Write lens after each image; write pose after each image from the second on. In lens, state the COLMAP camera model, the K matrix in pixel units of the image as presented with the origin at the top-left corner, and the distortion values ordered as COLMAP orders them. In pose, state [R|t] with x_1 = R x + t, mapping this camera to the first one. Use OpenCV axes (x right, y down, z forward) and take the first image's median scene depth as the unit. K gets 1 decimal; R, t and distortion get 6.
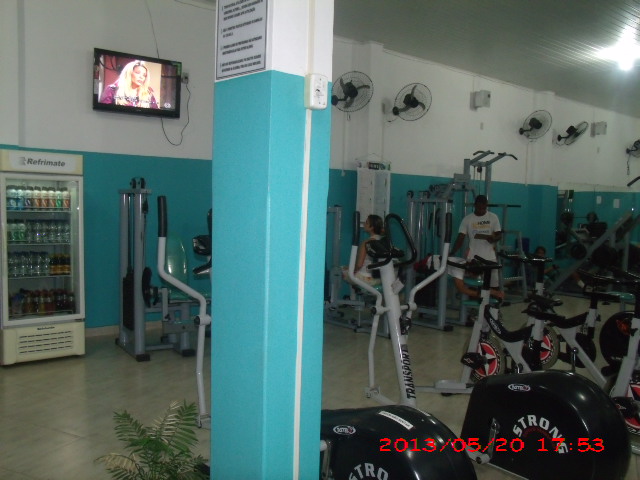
lens RADIAL K [[629.4, 0, 320.0], [0, 629.4, 240.0], [0, 0, 1]] dist [-0.145220, 0.261999]
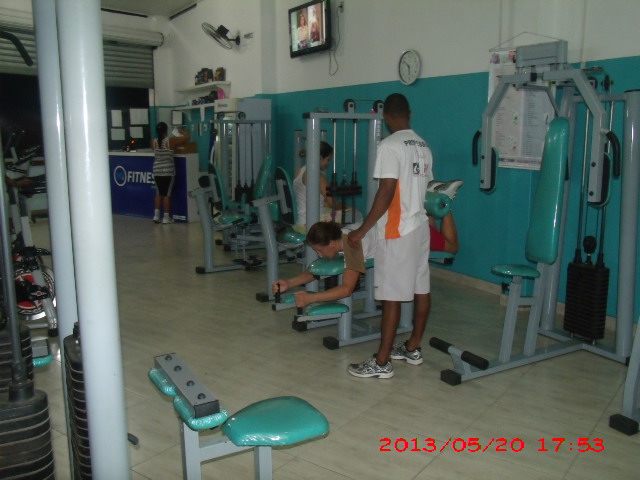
lens RADIAL K [[629.4, 0, 320.0], [0, 629.4, 240.0], [0, 0, 1]] dist [-0.145220, 0.261999]
pose [[-0.192374, 0.145979, -0.970403, 1.062013], [-0.063273, 0.984971, 0.160714, -0.057778], [0.979280, 0.092317, -0.180246, 1.509408]]
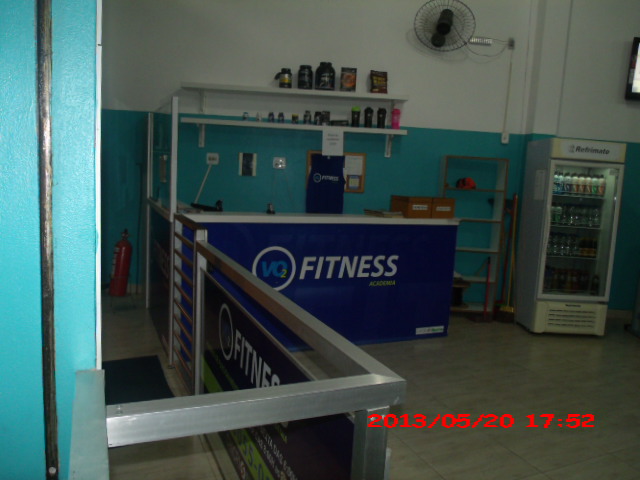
lens RADIAL K [[513.2, 0, 320.0], [0, 513.2, 240.0], [0, 0, 1]] dist [-0.025952, 0.006664]
pose [[0.767603, 0.108639, -0.631651, -0.228875], [-0.079634, 0.994059, 0.074197, -0.001372], [0.635959, -0.006653, 0.771694, 0.035361]]
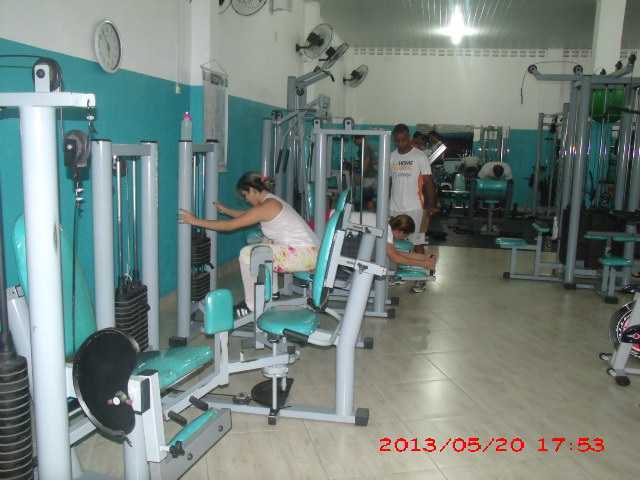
lens RADIAL K [[629.4, 0, 320.0], [0, 629.4, 240.0], [0, 0, 1]] dist [-0.145220, 0.261999]
pose [[0.780661, -0.100440, 0.616831, -0.390678], [0.033707, 0.992331, 0.118924, -0.040307], [-0.624046, -0.072047, 0.778059, 0.664221]]
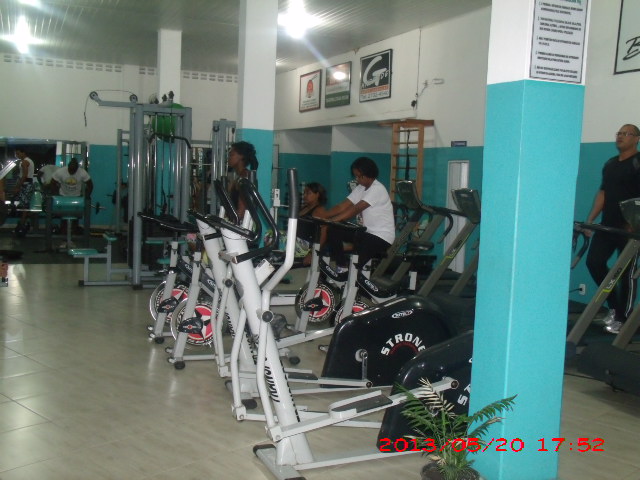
lens RADIAL K [[747.3, 0, 320.0], [0, 747.3, 240.0], [0, 0, 1]] dist [-0.008219, 0.038470]
pose [[0.319475, -0.100561, 0.942244, -0.690749], [0.031053, 0.994930, 0.095655, -0.041314], [-0.947086, -0.001300, 0.320978, 0.383319]]
